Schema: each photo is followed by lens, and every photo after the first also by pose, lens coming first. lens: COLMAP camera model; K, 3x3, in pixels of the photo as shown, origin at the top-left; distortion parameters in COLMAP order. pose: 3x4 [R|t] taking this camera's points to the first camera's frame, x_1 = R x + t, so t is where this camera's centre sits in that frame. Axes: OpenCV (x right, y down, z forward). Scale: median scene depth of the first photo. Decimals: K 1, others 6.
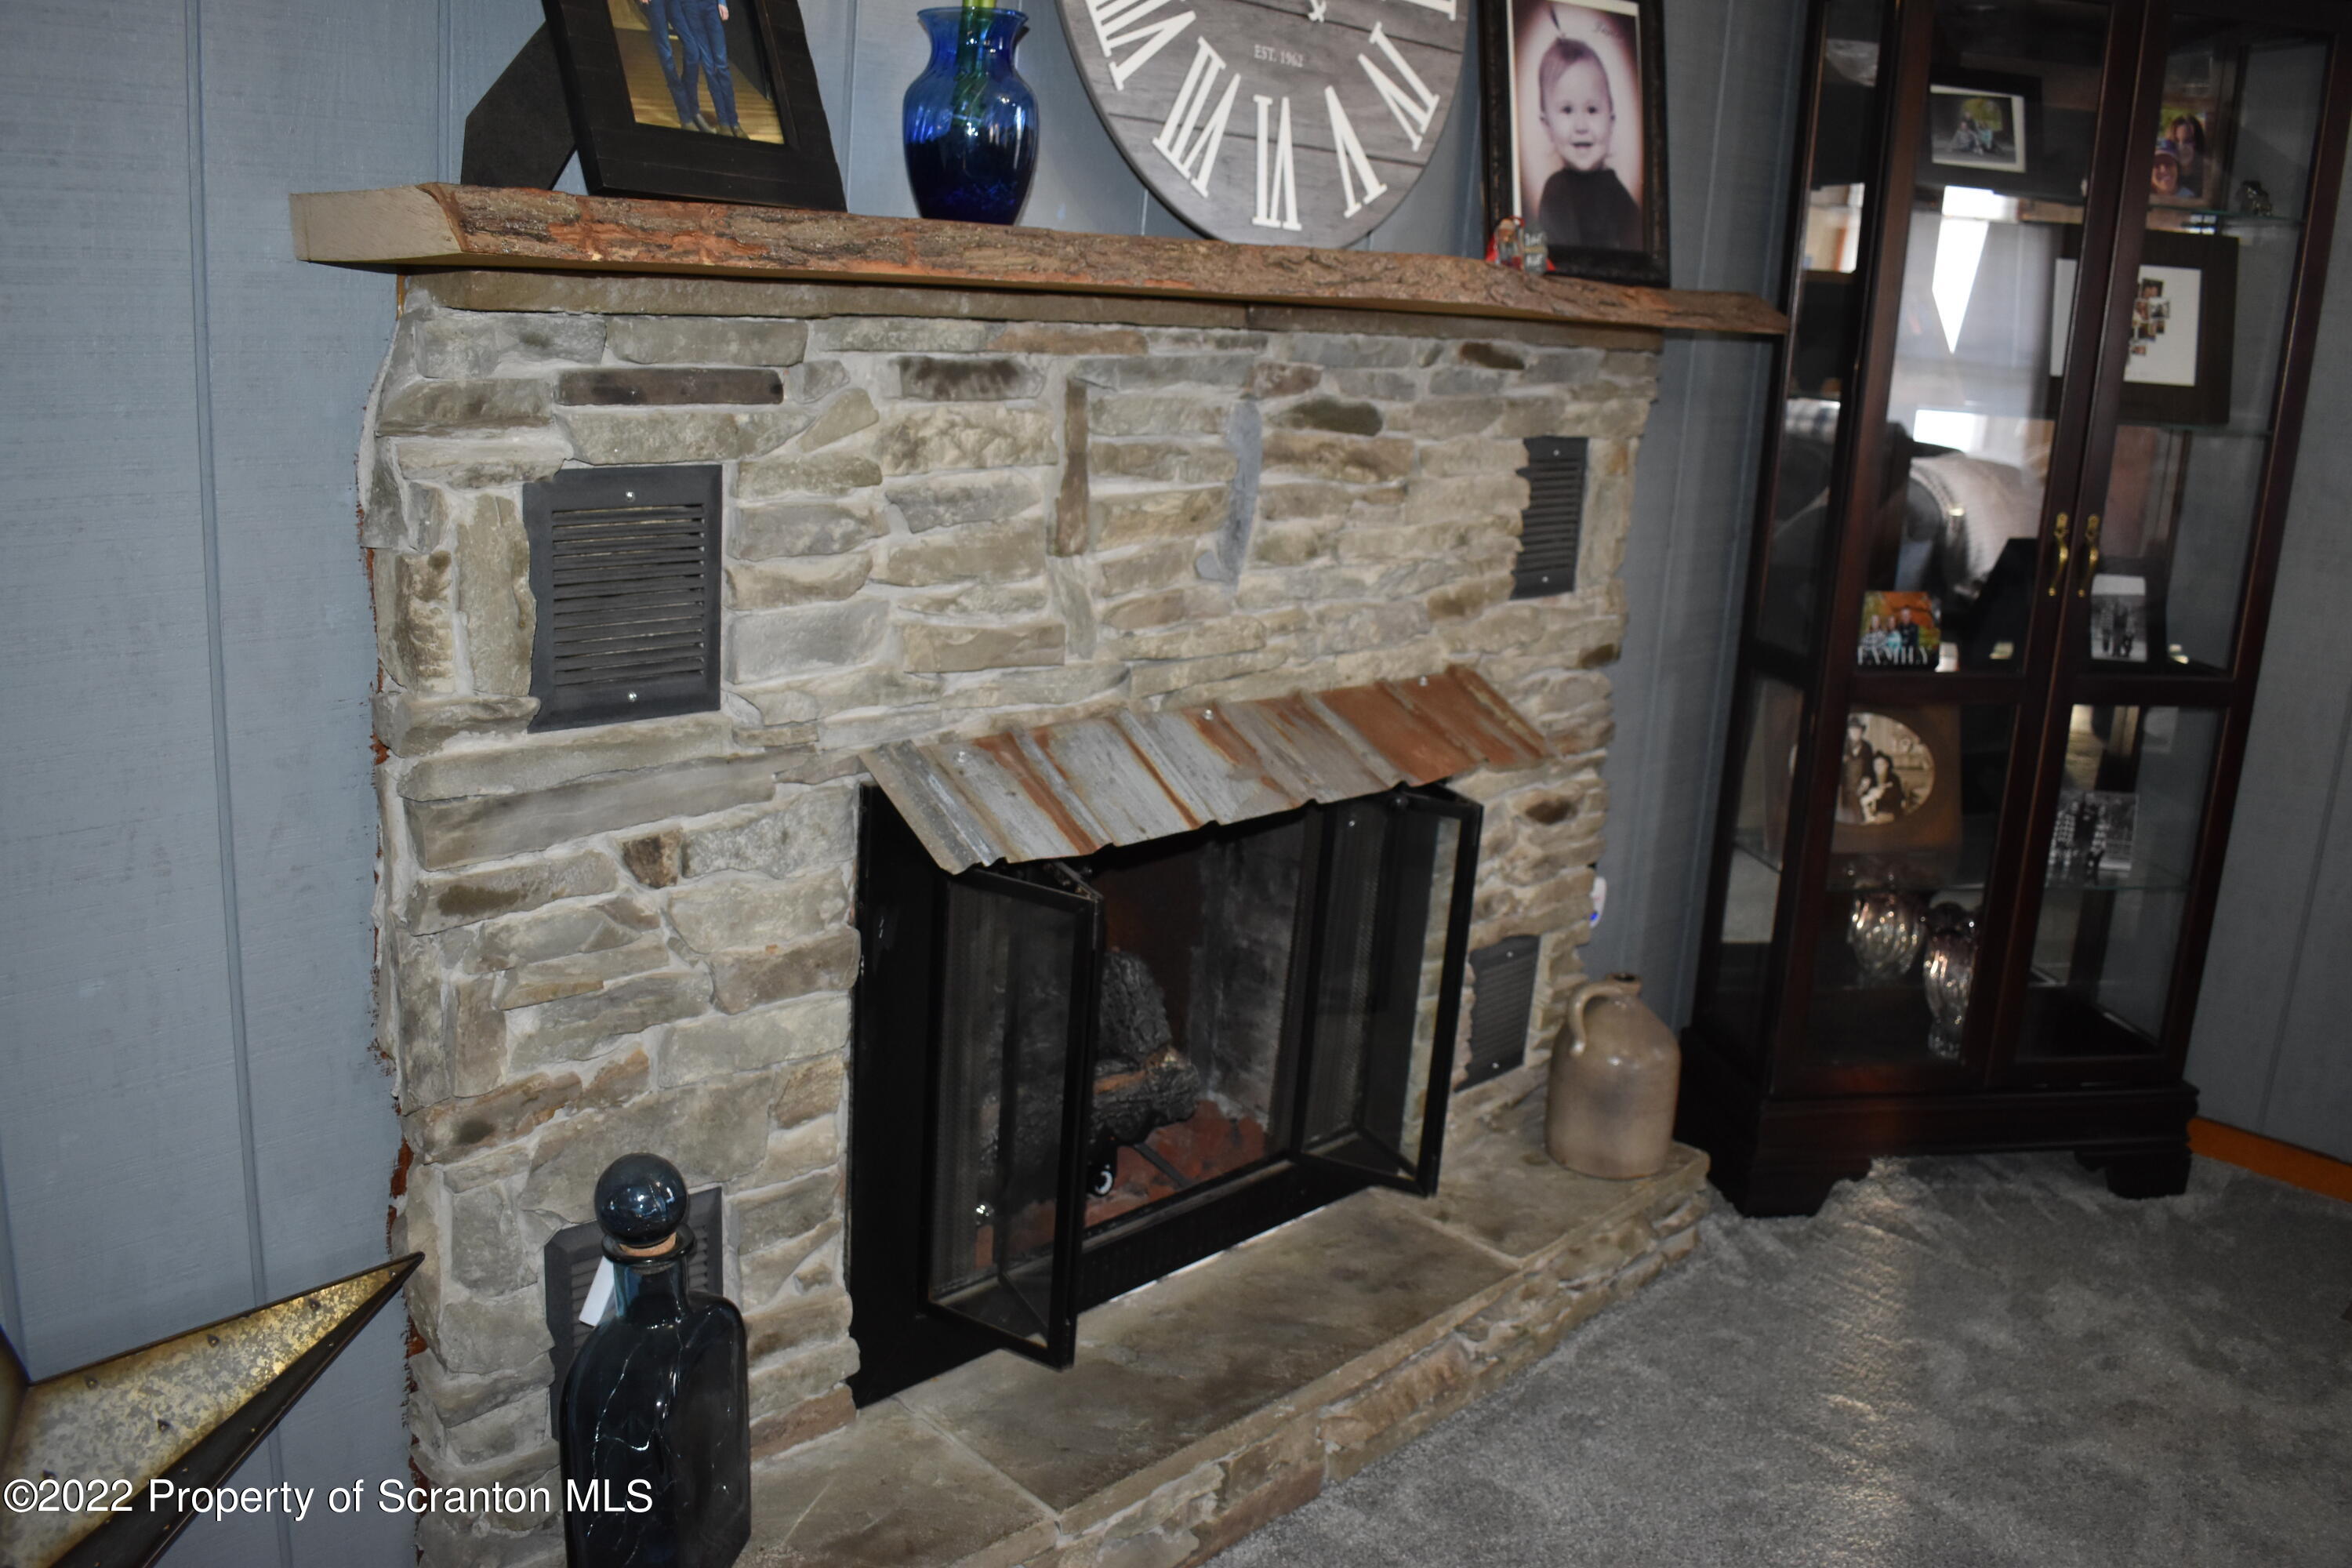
lens RADIAL K [[1916.8, 0, 1177.3], [0, 1916.8, 770.8], [0, 0, 1]] dist [-0.097021, 0.019073]
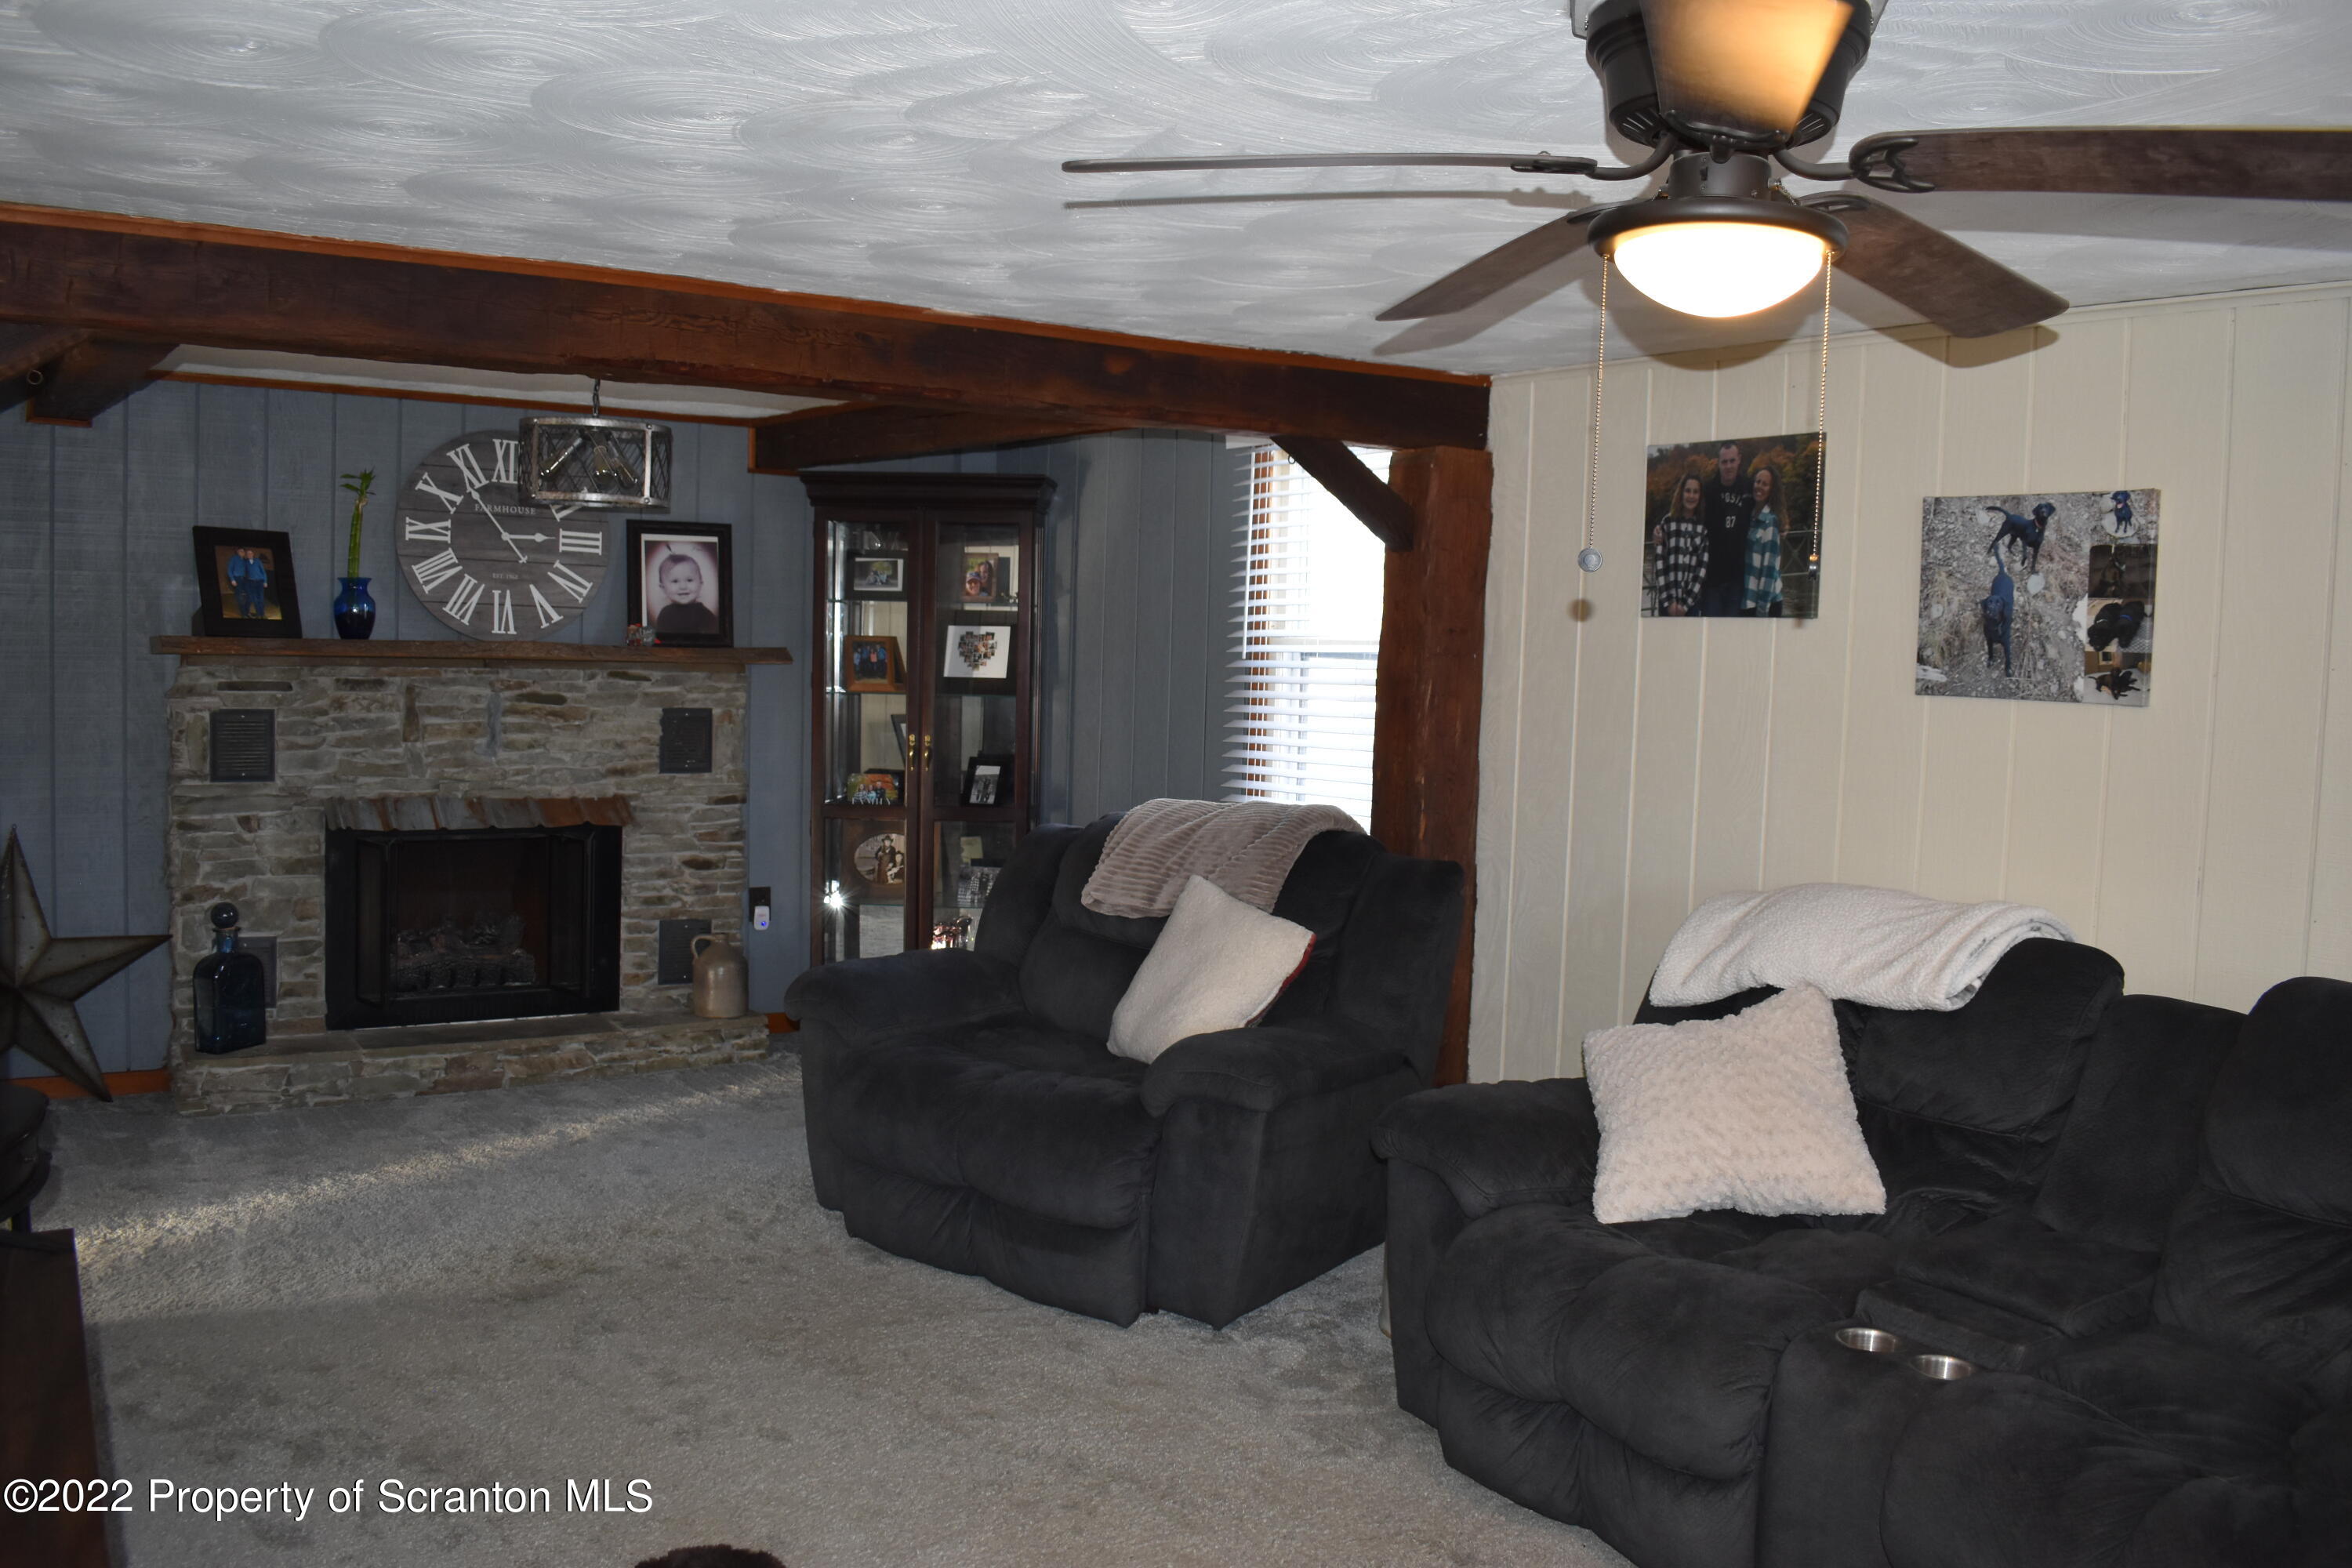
lens RADIAL K [[1916.8, 0, 1181.6], [0, 1916.8, 778.4], [0, 0, 1]] dist [-0.097021, 0.019073]
pose [[0.978686, -0.017387, -0.204625, 1.810225], [-0.021525, 0.982235, -0.186415, 0.492635], [0.204232, 0.186846, 0.960926, -1.675987]]
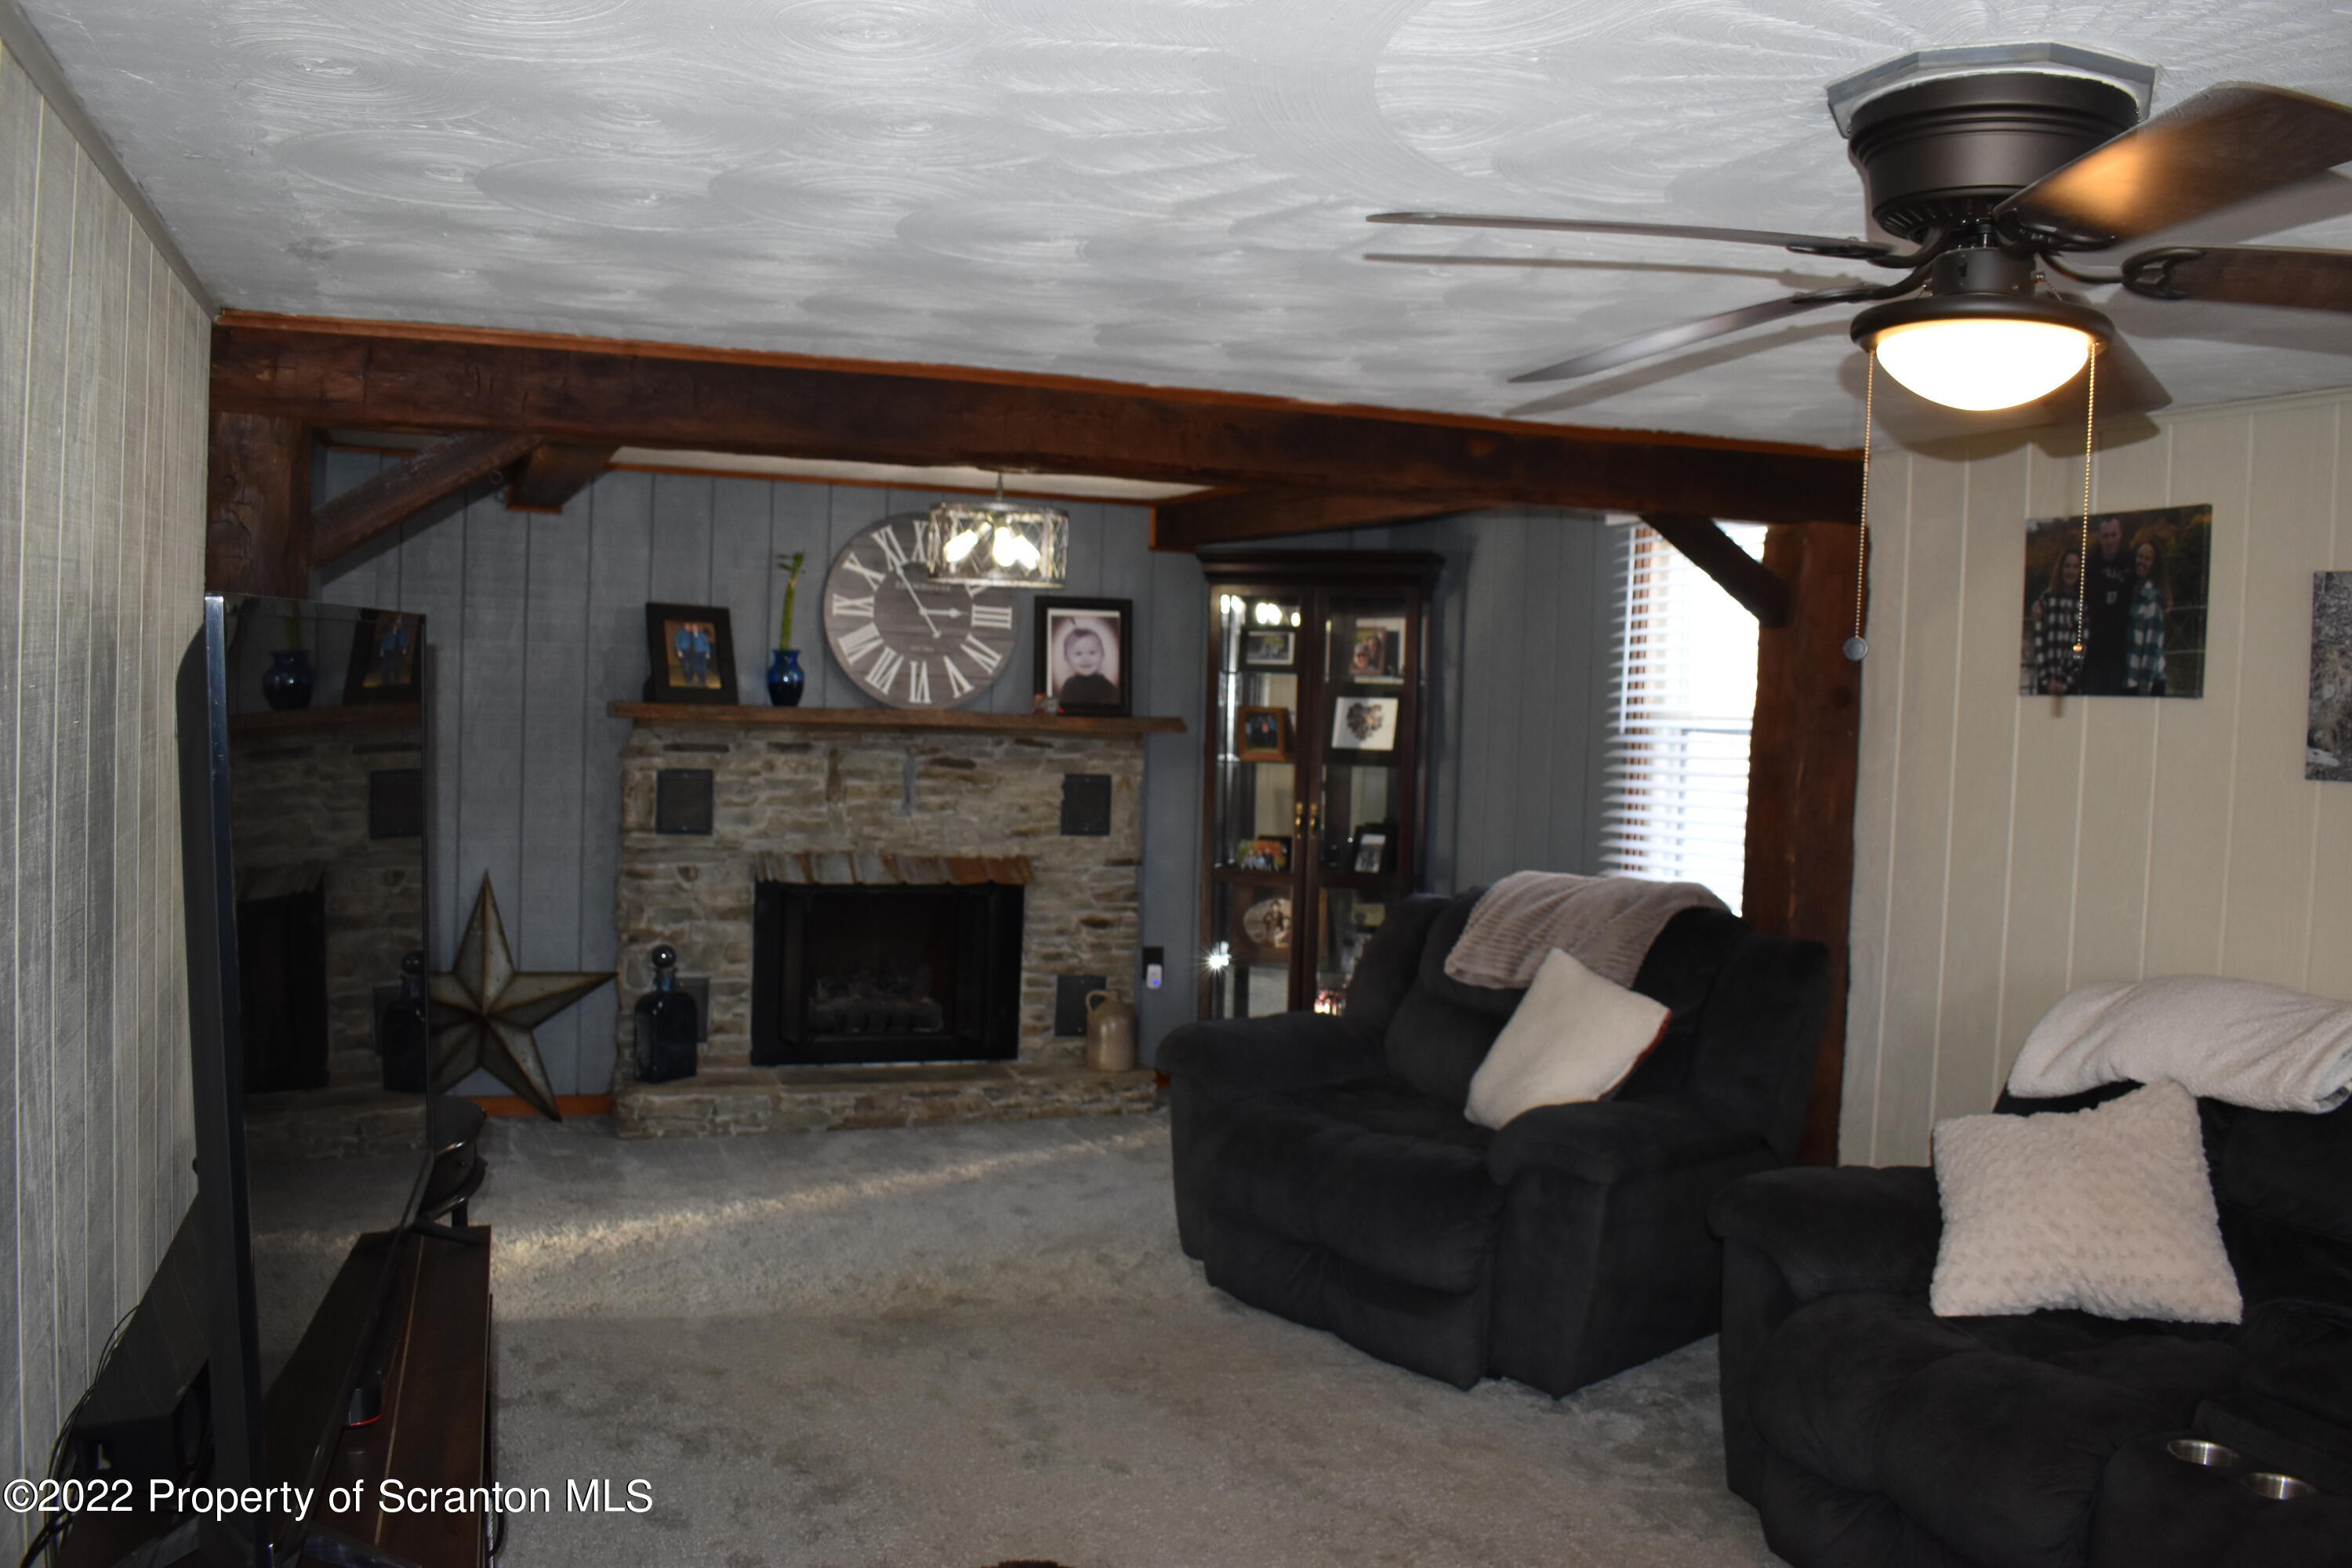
lens RADIAL K [[1916.8, 0, 1188.0], [0, 1916.8, 782.1], [0, 0, 1]] dist [-0.097021, 0.019073]
pose [[0.909589, -0.010485, -0.415378, 1.917553], [-0.083292, 0.974789, -0.206997, 0.498142], [0.407076, 0.222880, 0.885784, -1.720048]]
